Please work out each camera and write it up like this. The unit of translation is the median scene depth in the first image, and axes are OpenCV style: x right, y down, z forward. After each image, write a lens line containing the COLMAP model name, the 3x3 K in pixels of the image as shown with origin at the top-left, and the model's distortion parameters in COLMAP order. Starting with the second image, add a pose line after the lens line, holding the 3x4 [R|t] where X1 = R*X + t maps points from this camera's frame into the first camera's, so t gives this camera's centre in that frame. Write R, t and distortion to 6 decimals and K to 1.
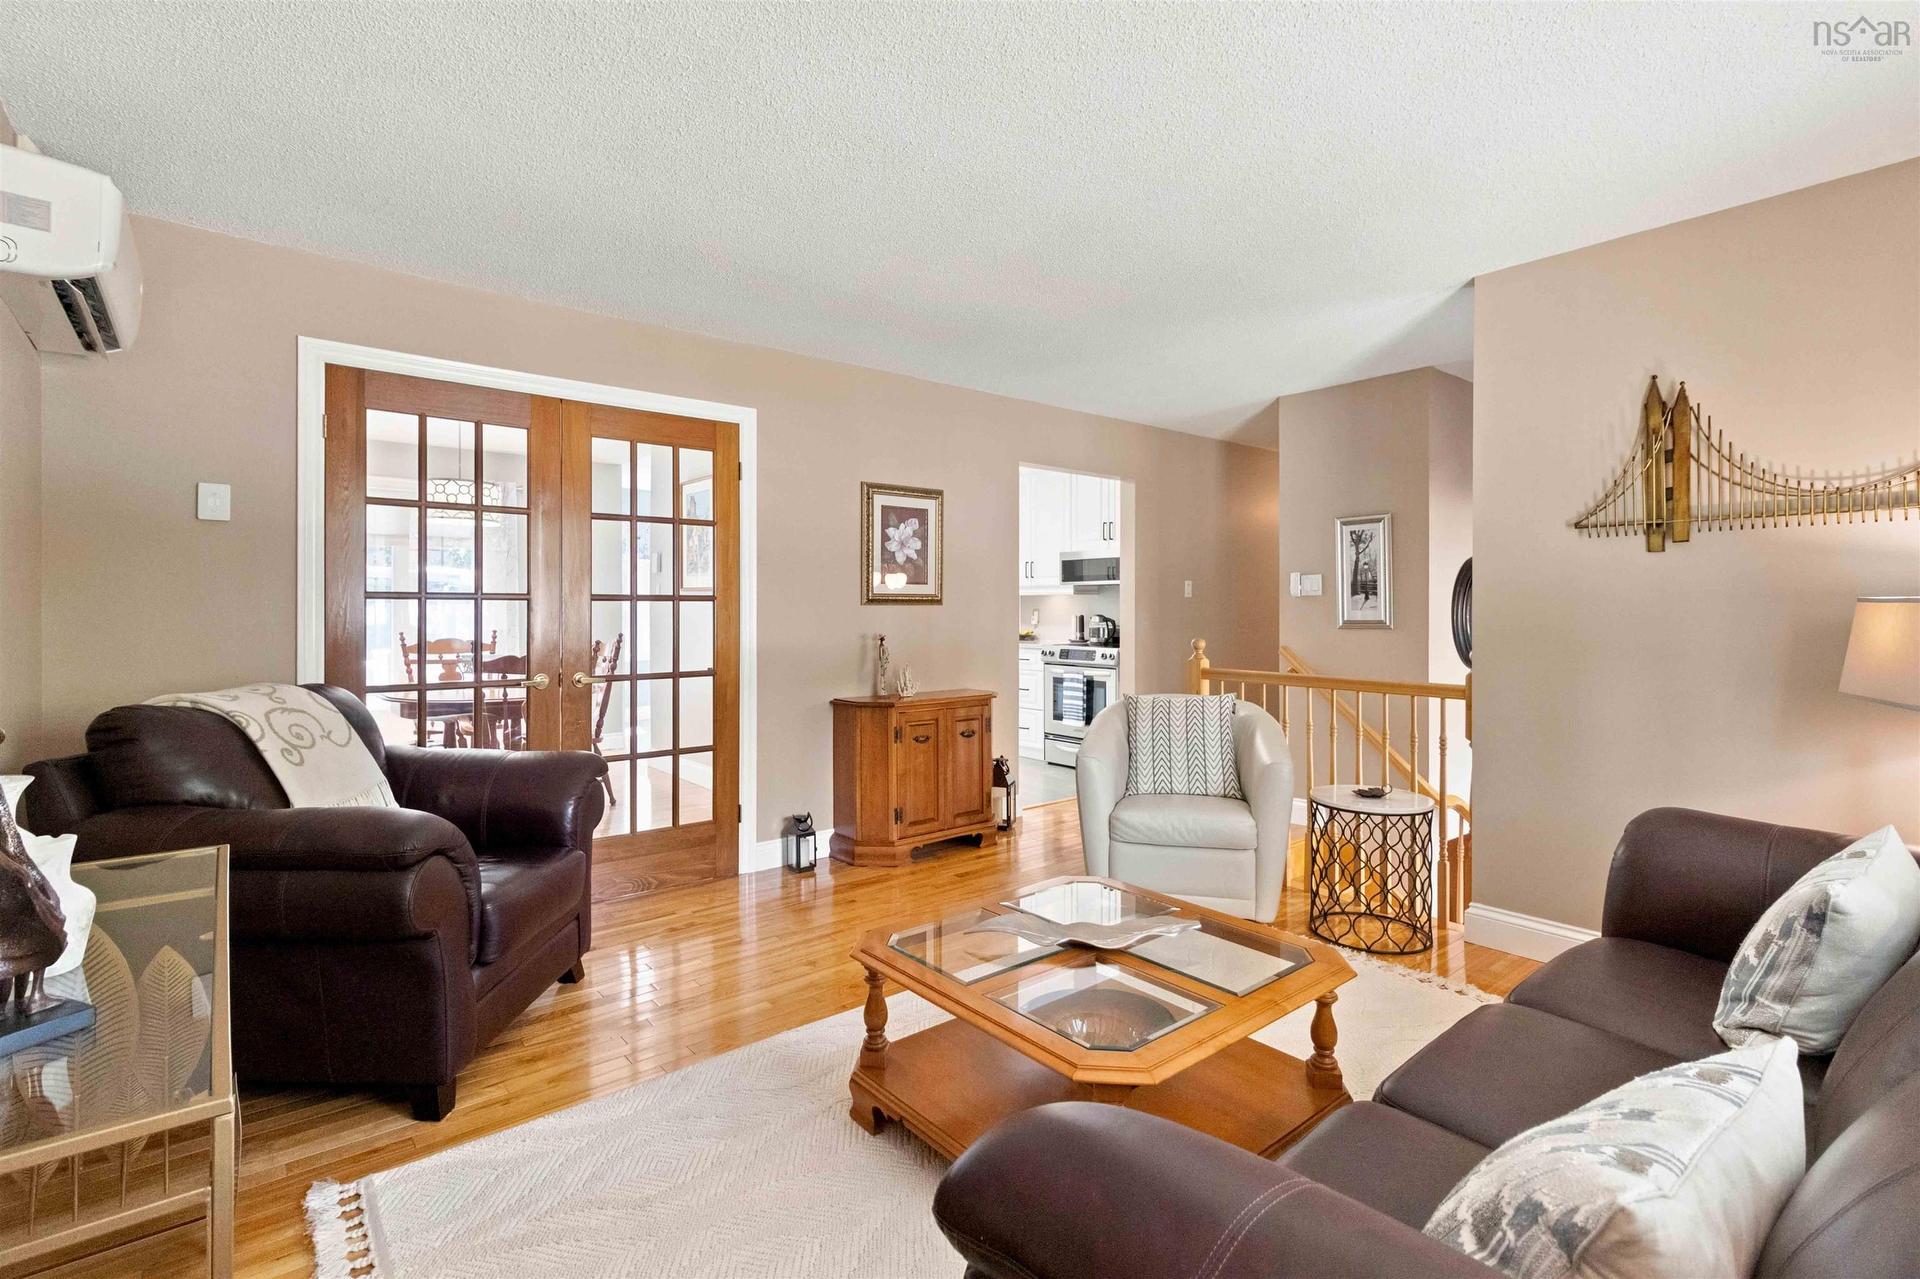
lens RADIAL K [[885.0, 0, 931.9], [0, 885.0, 608.1], [0, 0, 1]] dist [0.002411, 0.000809]
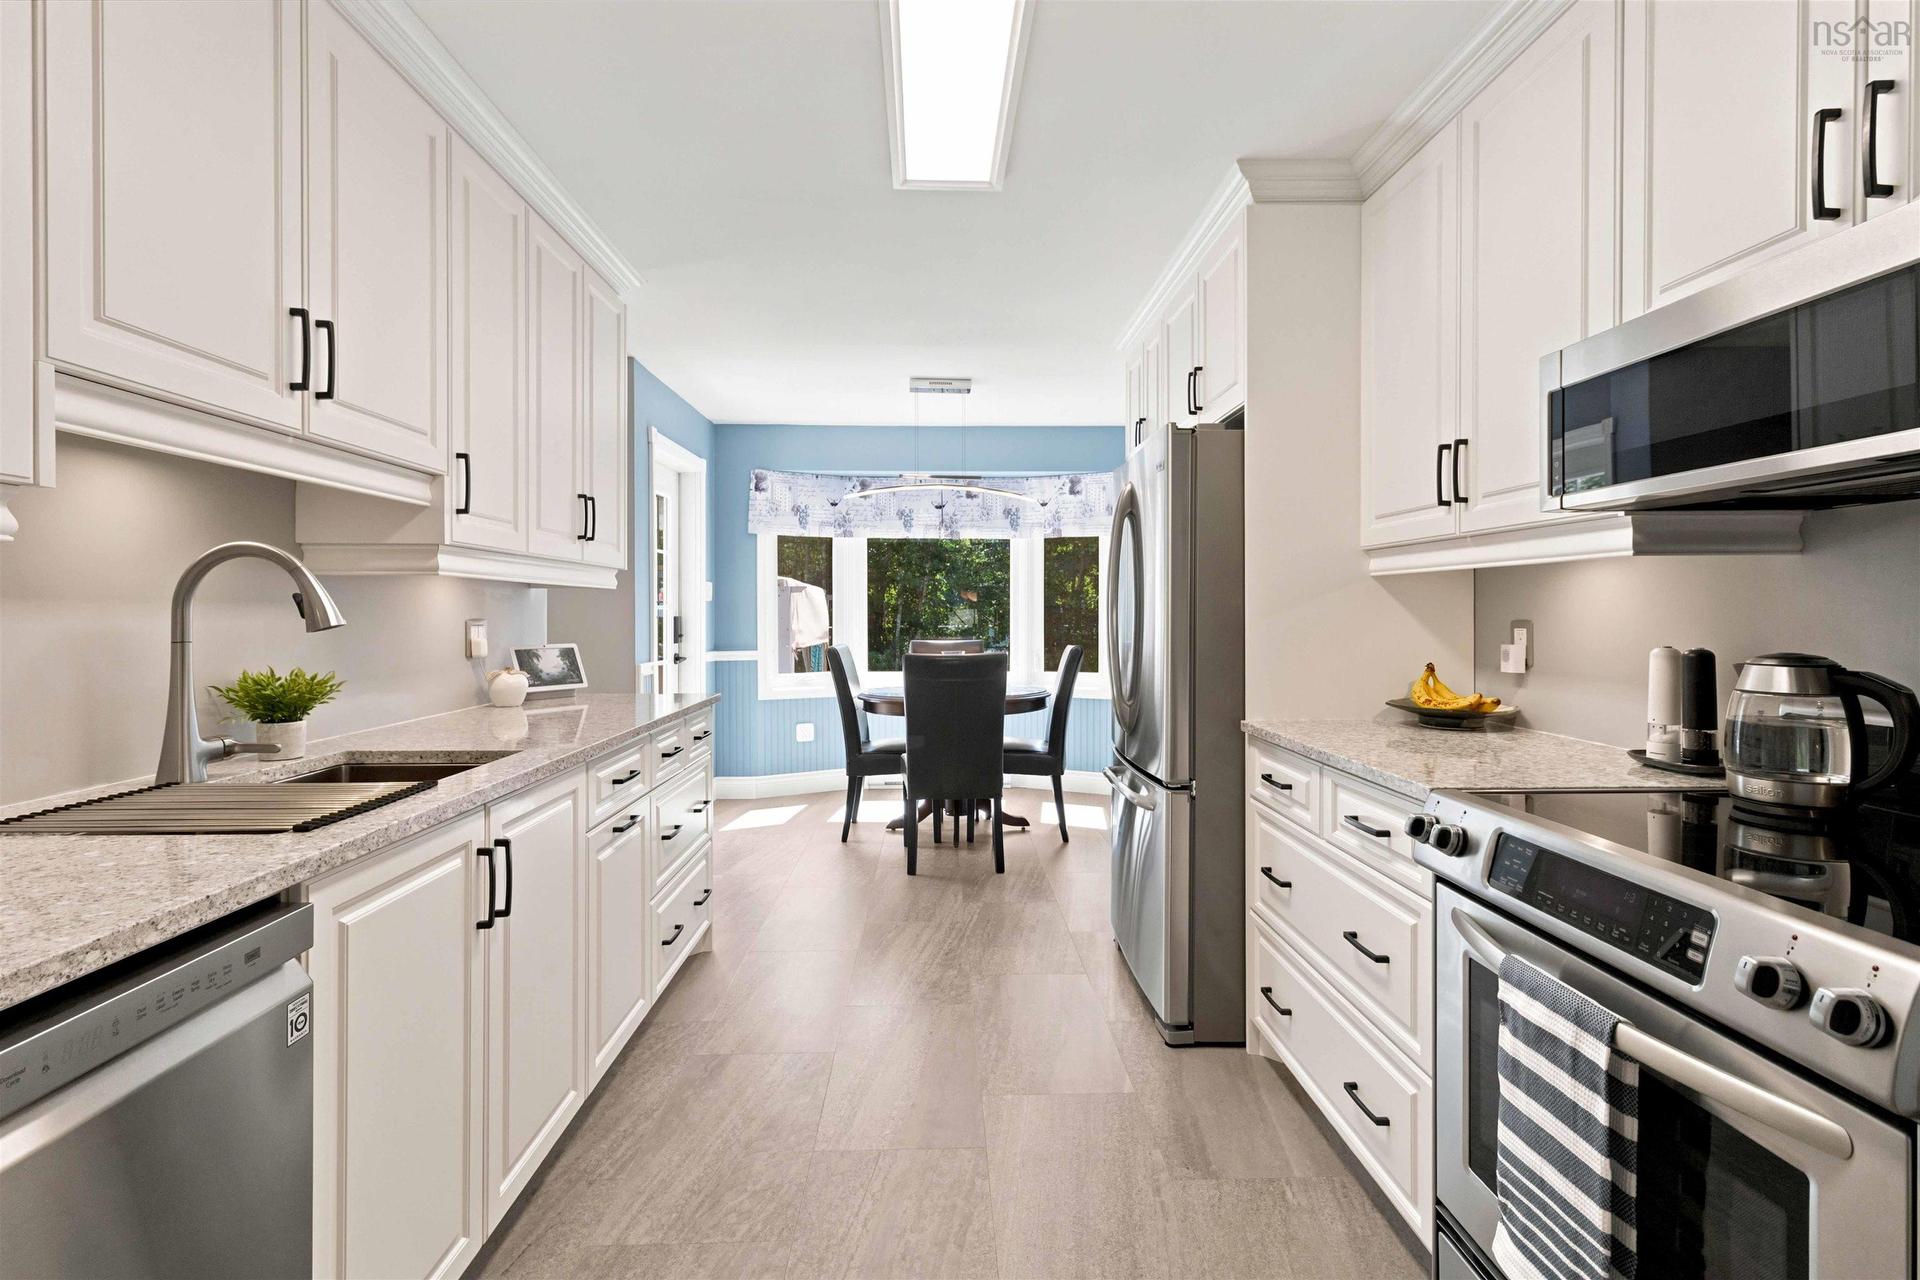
lens RADIAL K [[885.0, 0, 959.3], [0, 885.0, 618.5], [0, 0, 1]] dist [0.002411, 0.000809]
pose [[0.803925, 0.001413, -0.594729, 0.174268], [0.002211, 0.999983, 0.005364, -0.001692], [0.594727, -0.005627, 0.803908, 0.816927]]
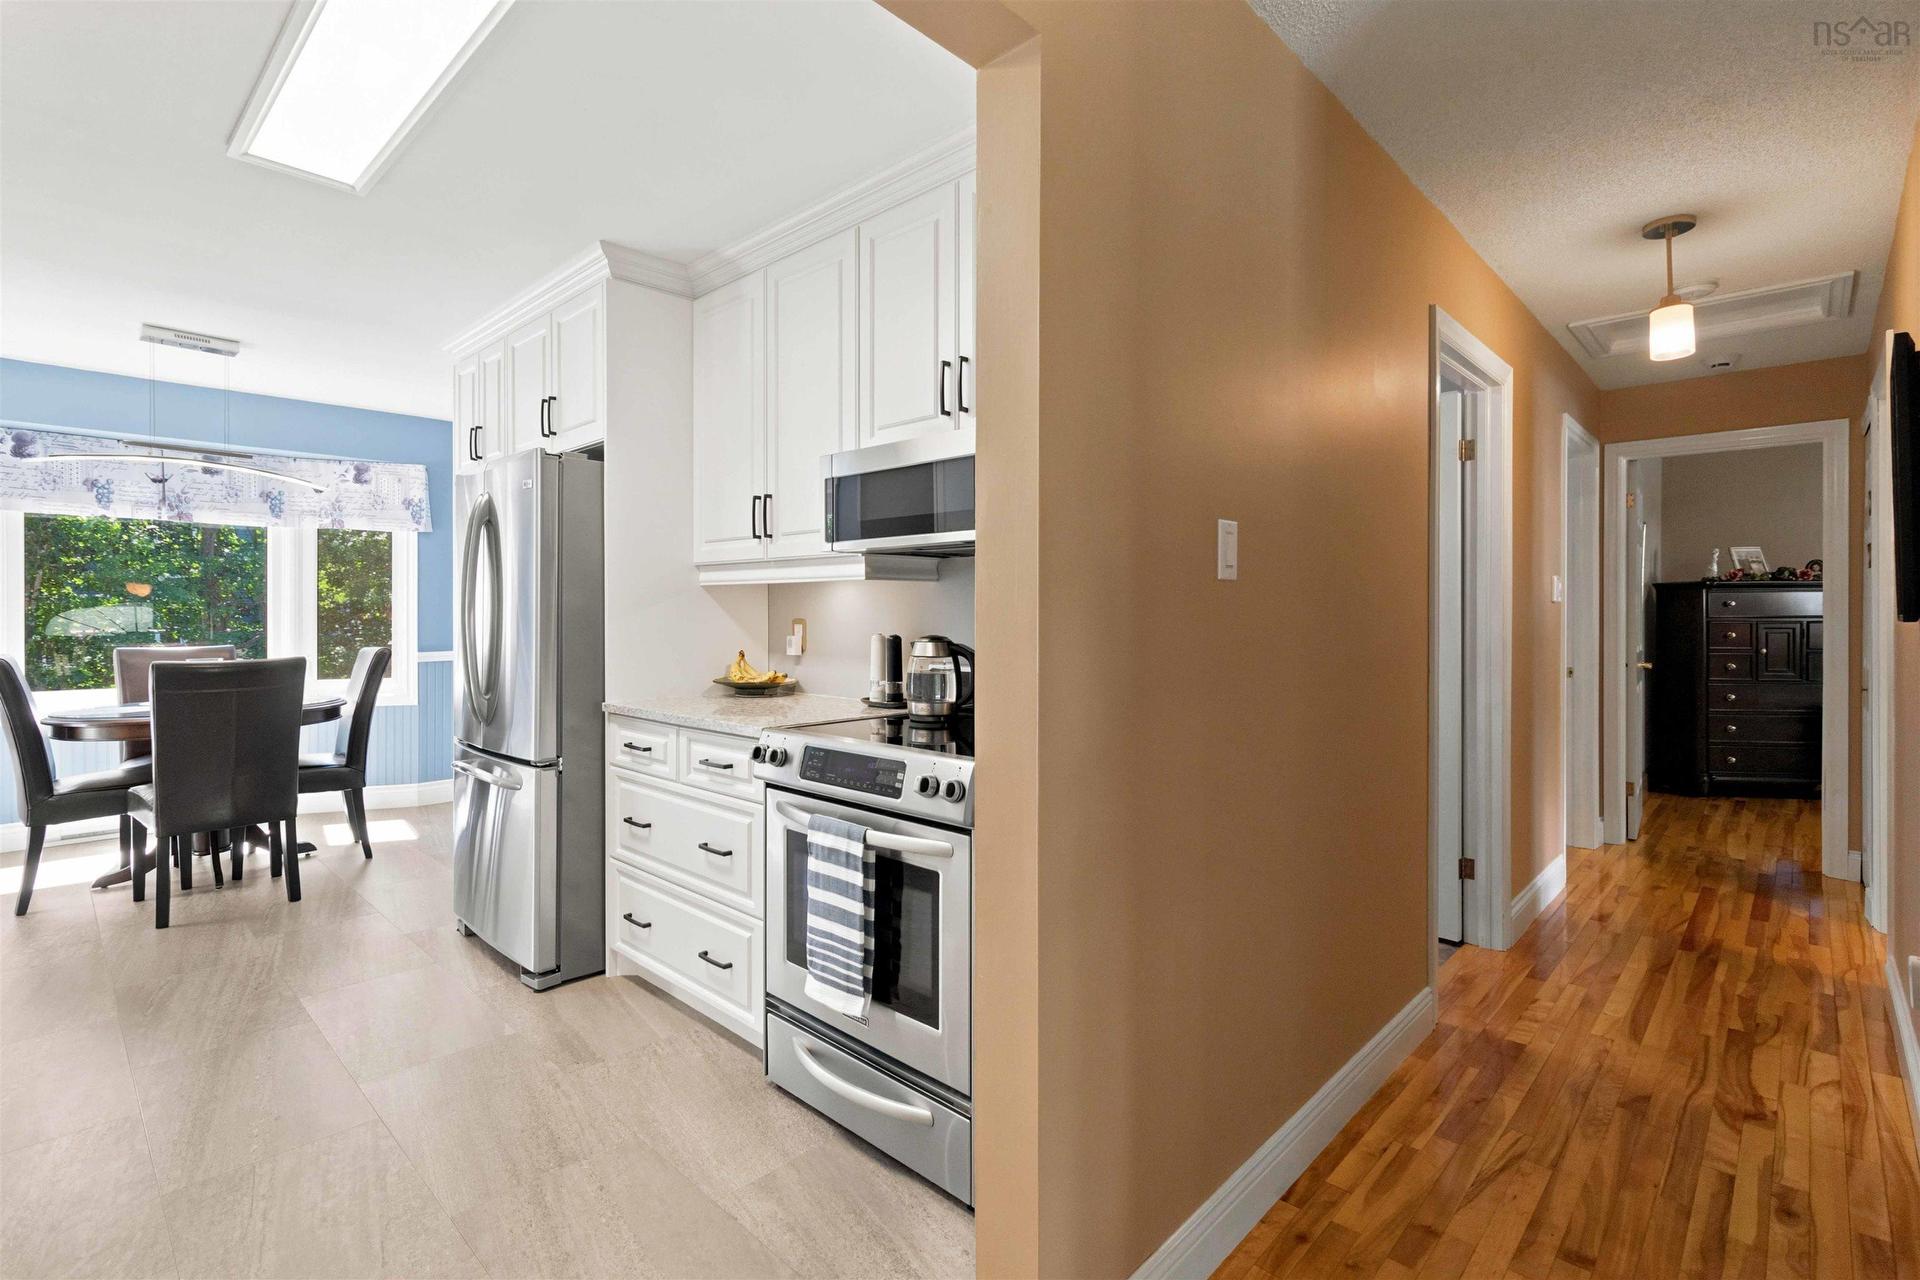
lens RADIAL K [[885.0, 0, 961.6], [0, 885.0, 615.6], [0, 0, 1]] dist [0.002411, 0.000809]
pose [[0.989153, -0.000469, 0.146889, 0.162332], [0.000281, 0.999999, 0.001298, -0.001195], [-0.146889, -0.001243, 0.989152, 0.712072]]
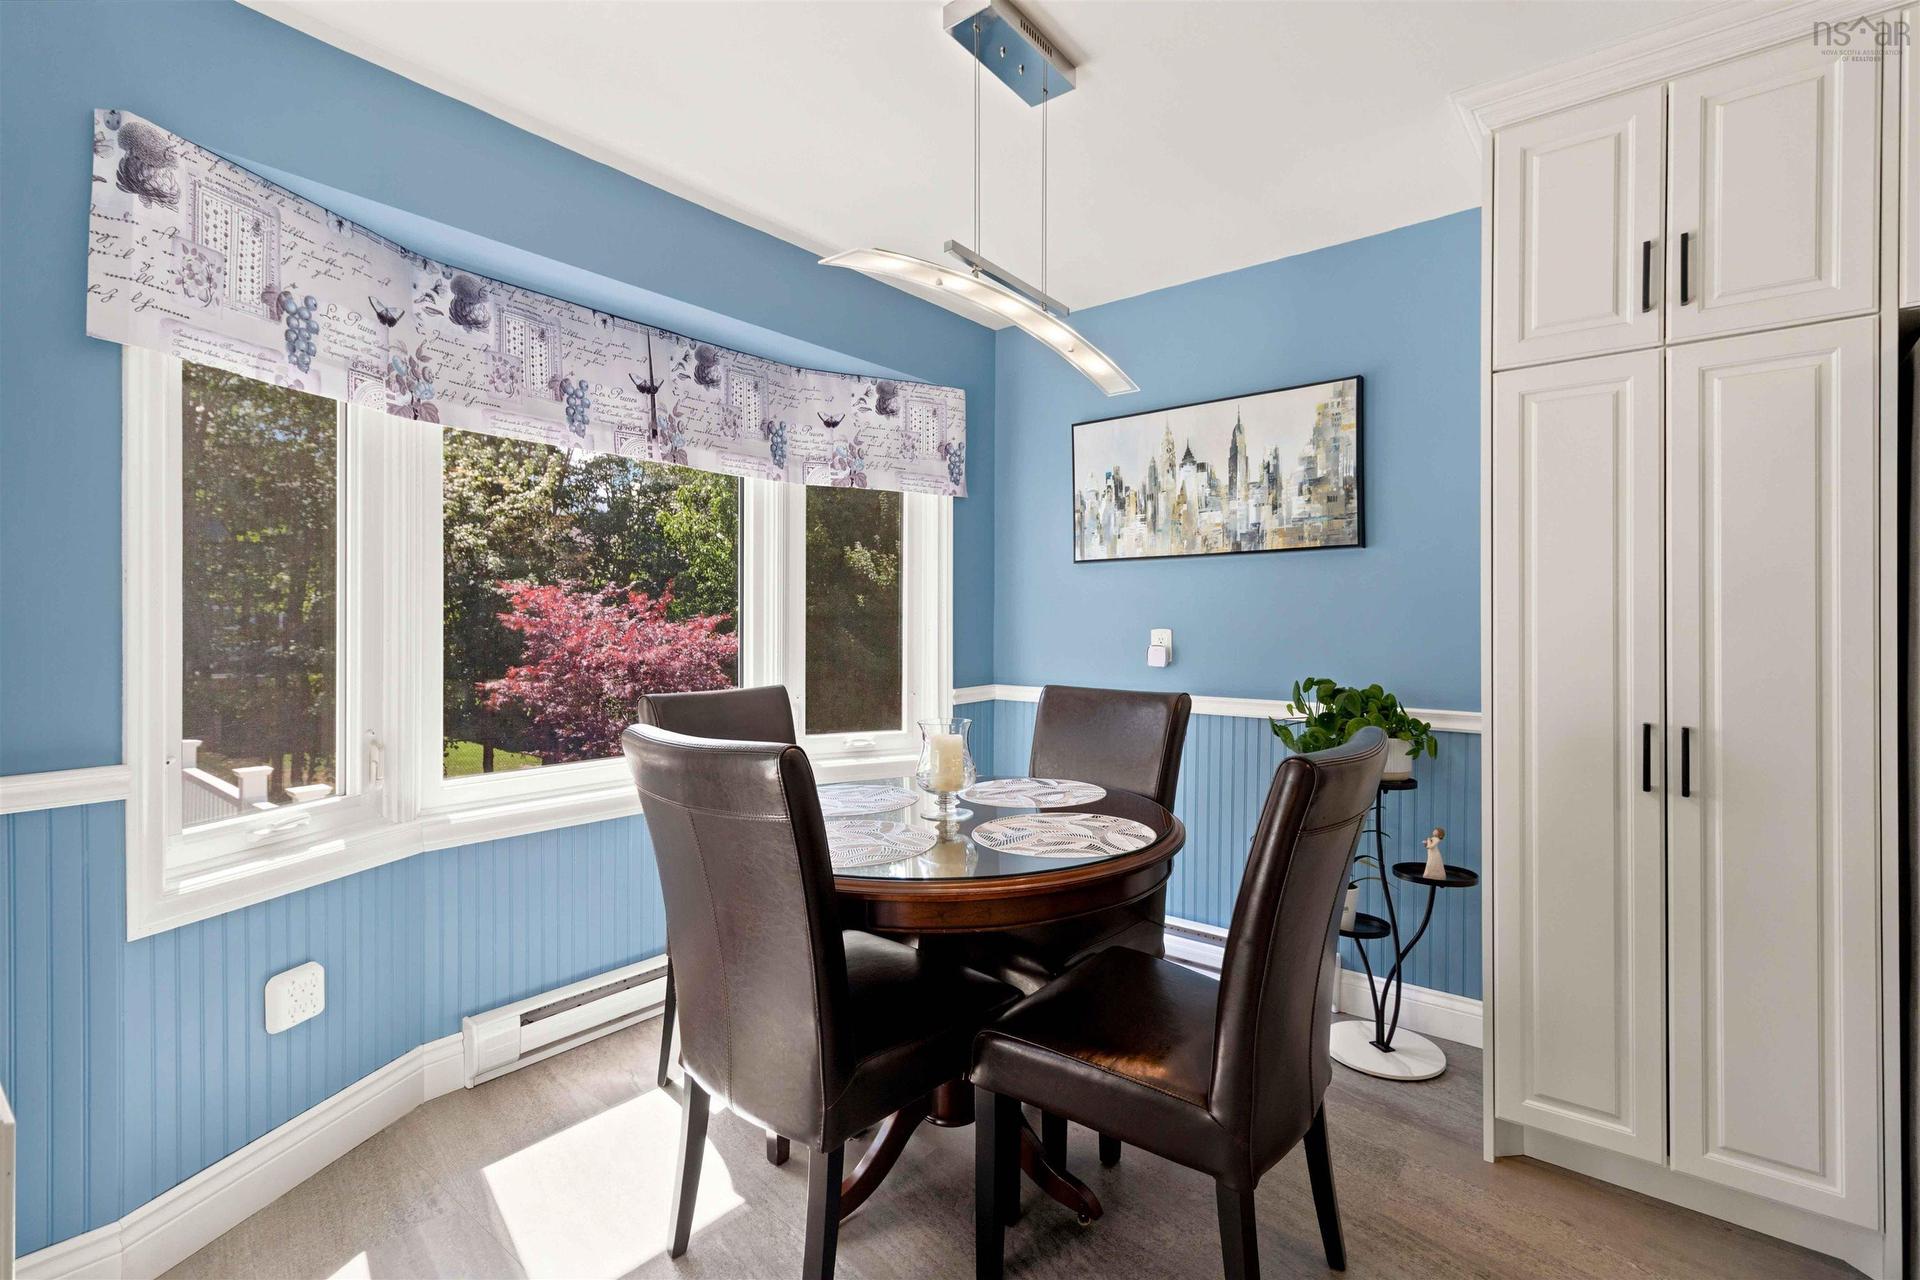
lens RADIAL K [[885.0, 0, 973.1], [0, 885.0, 623.8], [0, 0, 1]] dist [0.002411, 0.000809]
pose [[0.975302, -0.002441, 0.220861, -0.352337], [0.002329, 0.999997, 0.000768, -0.004527], [-0.220862, -0.000235, 0.975305, 1.123206]]
